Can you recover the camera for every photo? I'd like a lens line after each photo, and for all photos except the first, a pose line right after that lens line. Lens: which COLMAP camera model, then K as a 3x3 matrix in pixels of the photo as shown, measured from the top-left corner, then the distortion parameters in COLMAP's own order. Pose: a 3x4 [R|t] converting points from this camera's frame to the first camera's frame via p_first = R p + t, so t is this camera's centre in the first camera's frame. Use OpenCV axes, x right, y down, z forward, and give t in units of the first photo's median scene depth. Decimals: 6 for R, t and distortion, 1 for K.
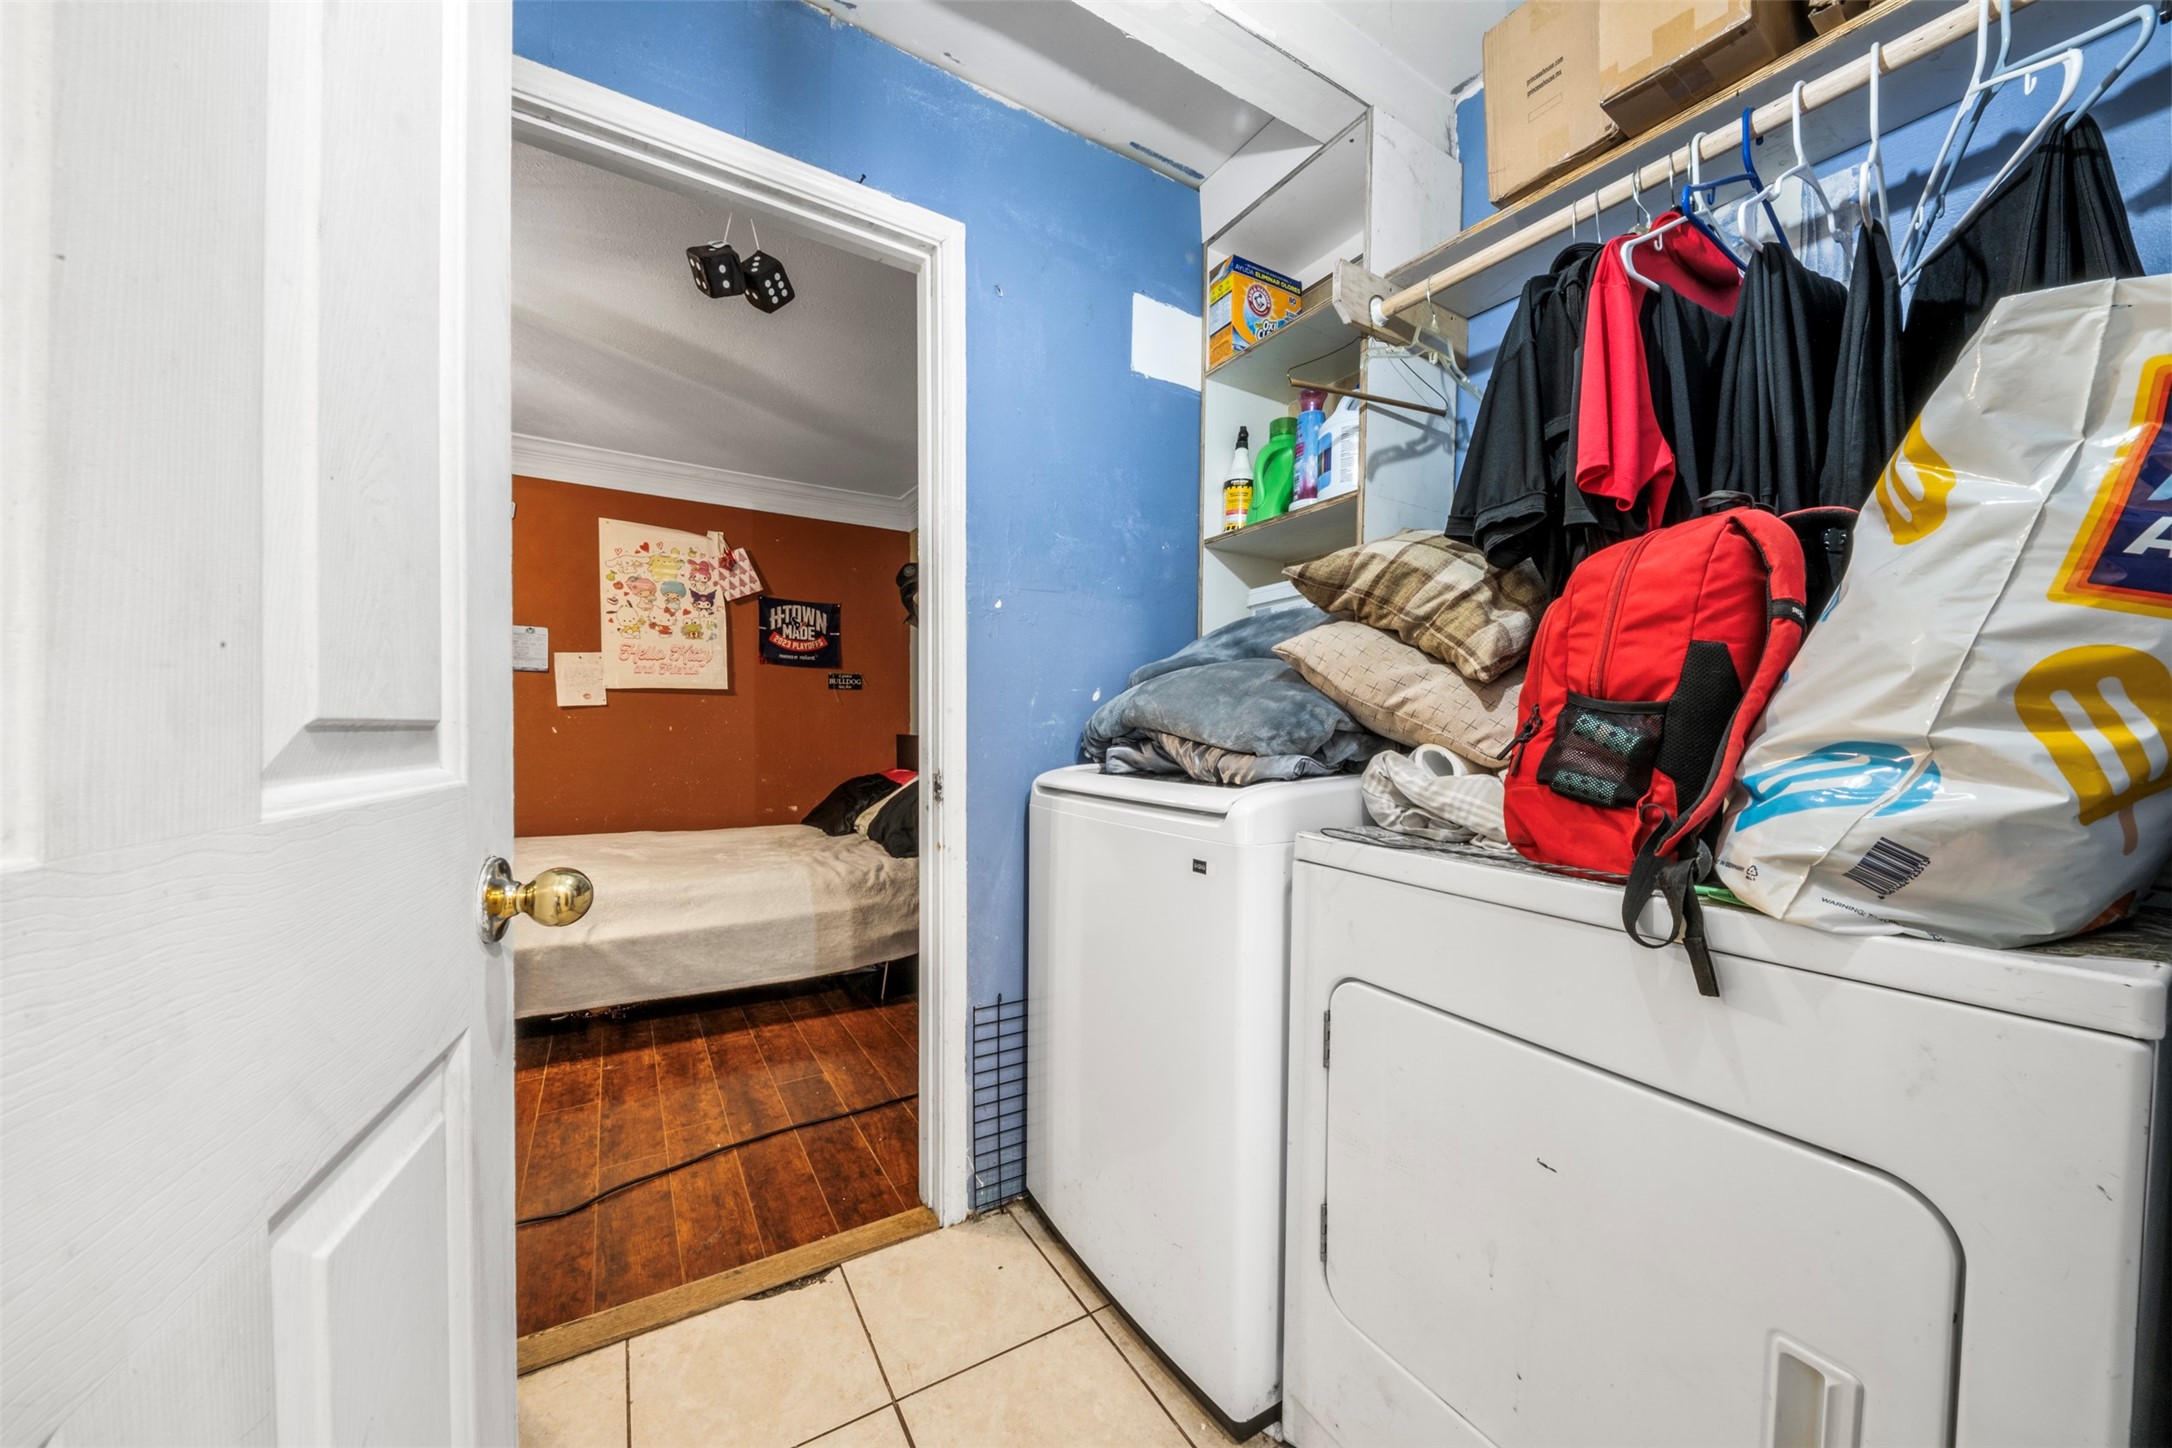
lens RADIAL K [[763.3, 0, 1087.4], [0, 763.3, 742.2], [0, 0, 1]] dist [-0.001045, -0.000789]
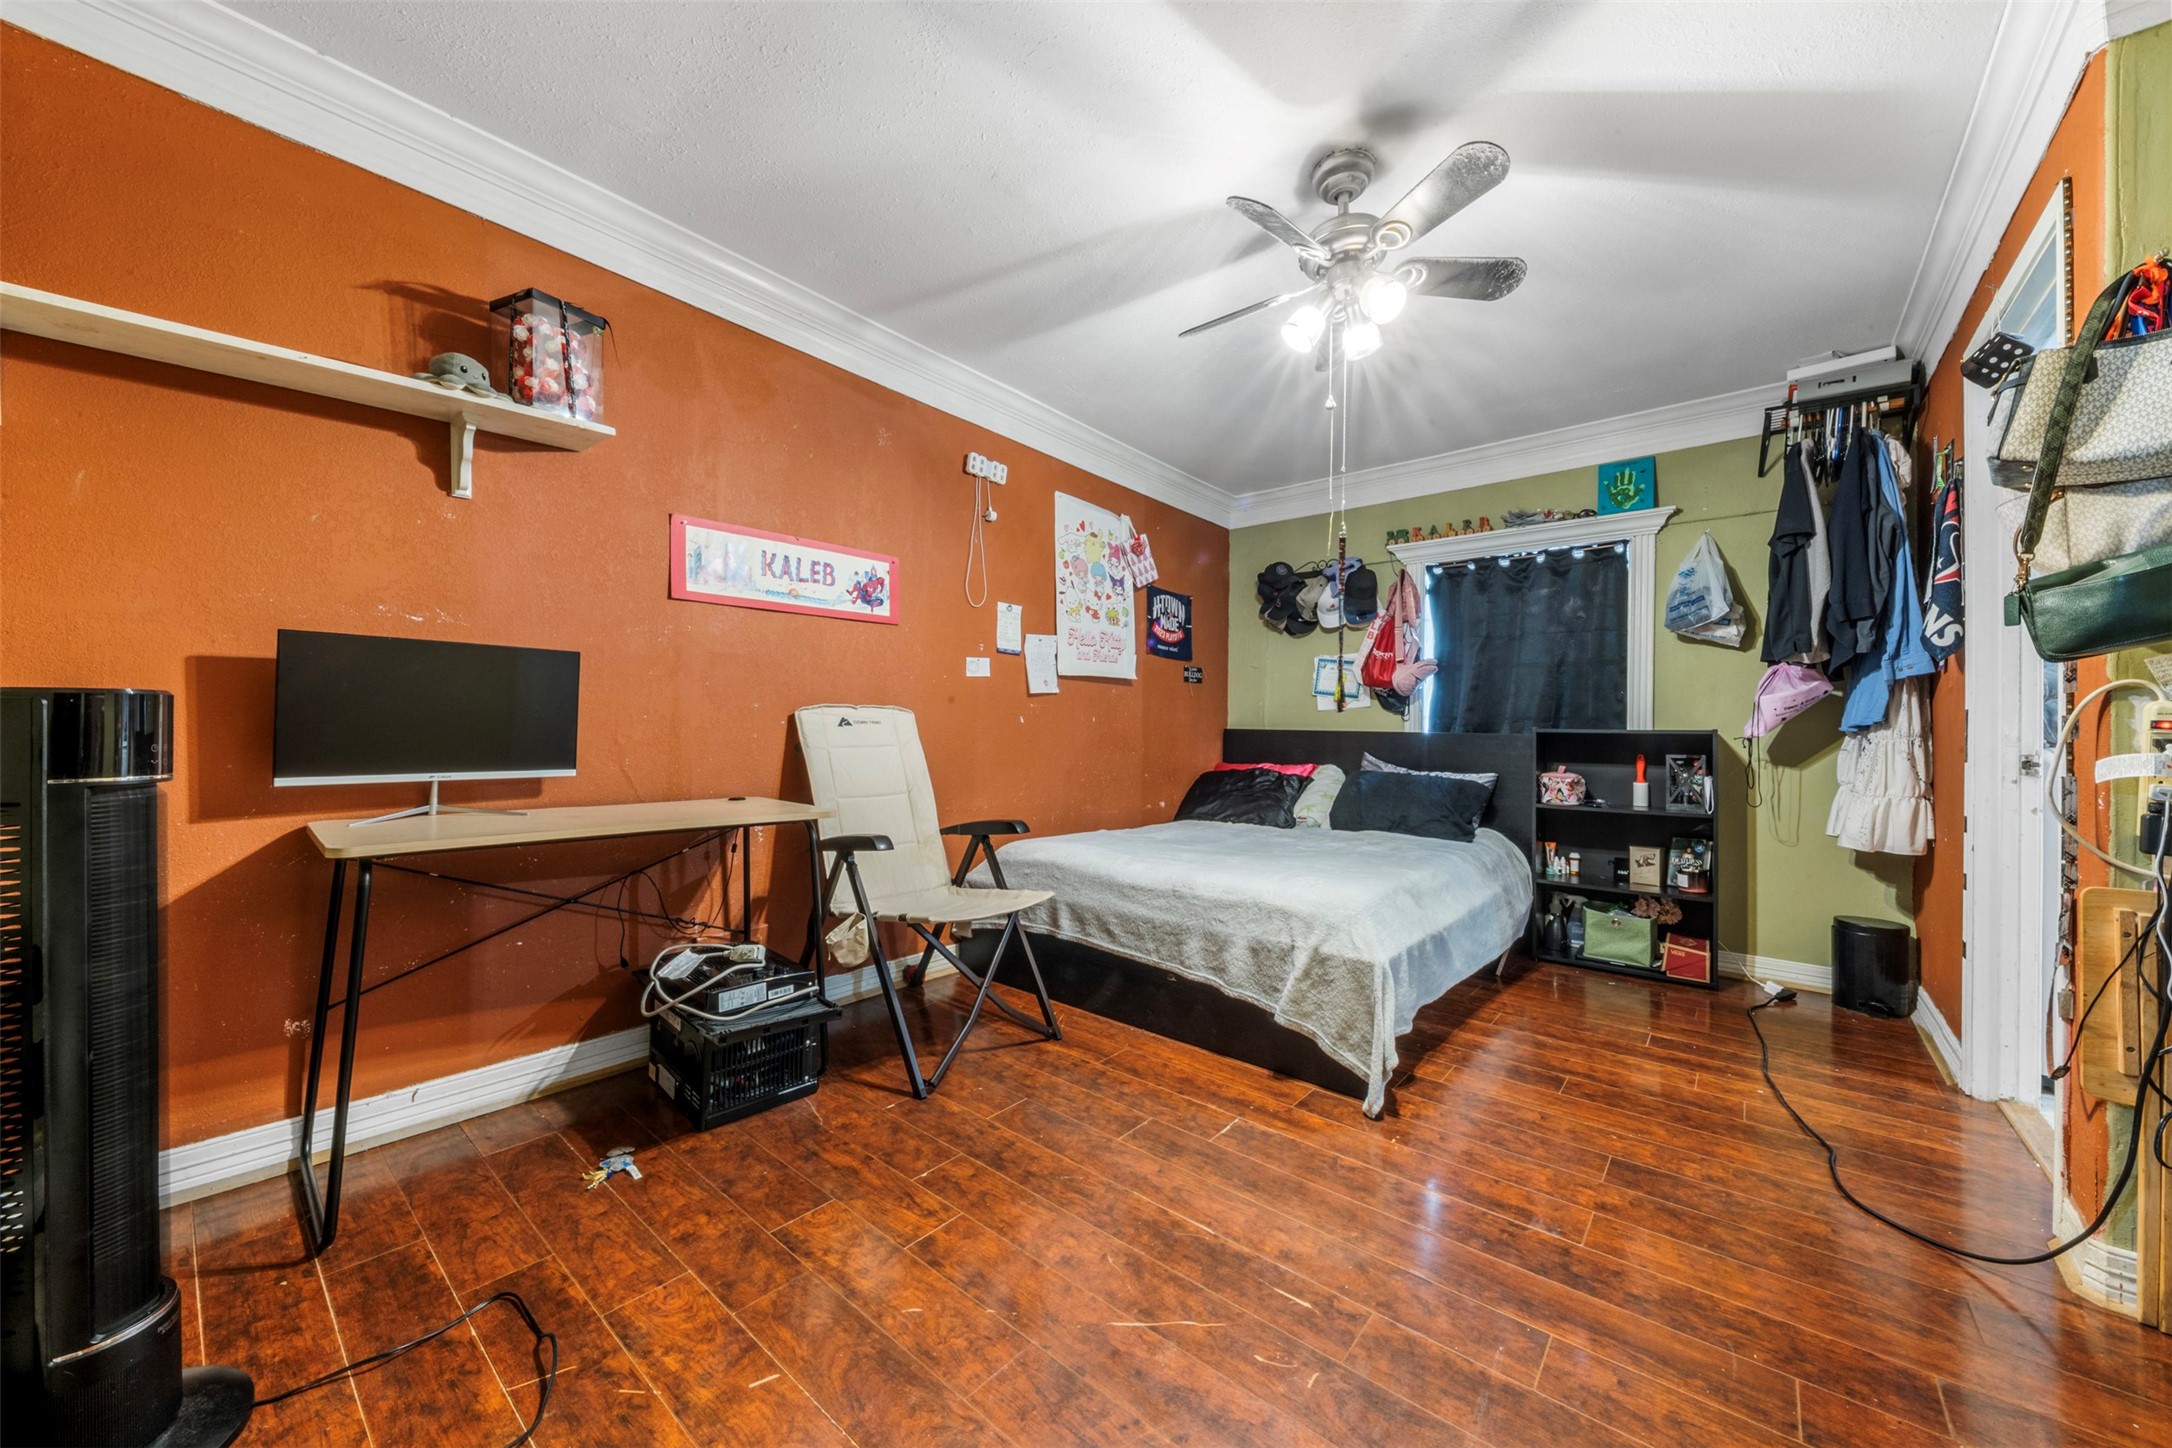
lens RADIAL K [[763.3, 0, 1084.8], [0, 763.3, 723.3], [0, 0, 1]] dist [-0.001045, -0.000789]
pose [[0.956317, 0.008791, 0.292200, -0.818649], [0.000116, 0.999536, -0.030453, 0.015175], [-0.292332, 0.029157, 0.955872, 0.106583]]
